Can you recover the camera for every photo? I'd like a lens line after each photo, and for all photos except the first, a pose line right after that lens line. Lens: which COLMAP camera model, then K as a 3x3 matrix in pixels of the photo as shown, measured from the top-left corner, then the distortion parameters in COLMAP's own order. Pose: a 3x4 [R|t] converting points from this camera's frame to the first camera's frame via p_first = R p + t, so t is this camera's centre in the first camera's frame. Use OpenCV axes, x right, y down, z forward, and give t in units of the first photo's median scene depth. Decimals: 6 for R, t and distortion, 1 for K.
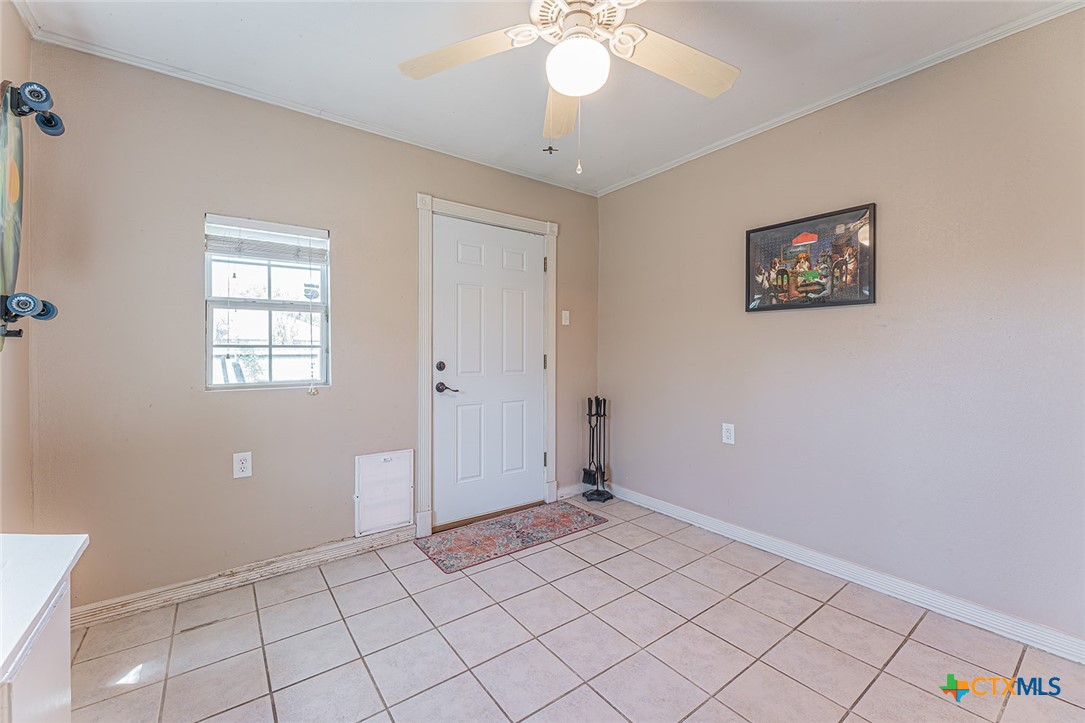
lens RADIAL K [[440.8, 0, 538.3], [0, 440.8, 352.5], [0, 0, 1]] dist [-0.000811, -0.003854]
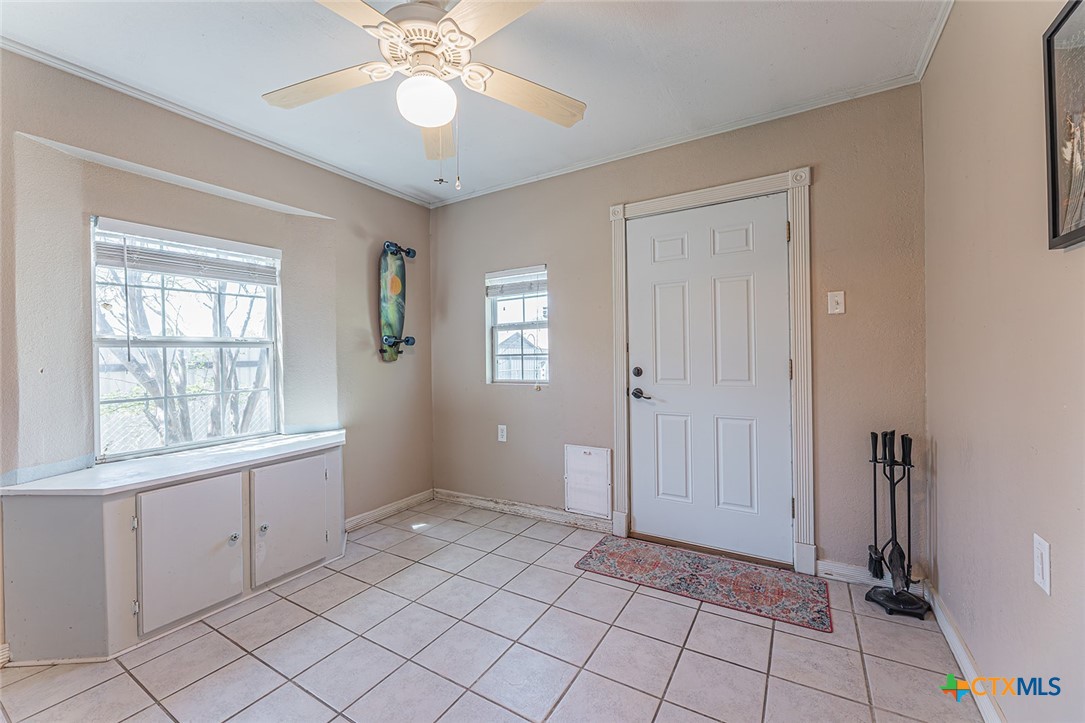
lens RADIAL K [[437.1, 0, 538.3], [0, 437.1, 354.8], [0, 0, 1]] dist [-0.001465, -0.004405]
pose [[0.376227, -0.007692, -0.926496, 0.654206], [0.014578, 0.999891, -0.002382, -0.008613], [0.926413, -0.012611, 0.376298, 0.464069]]
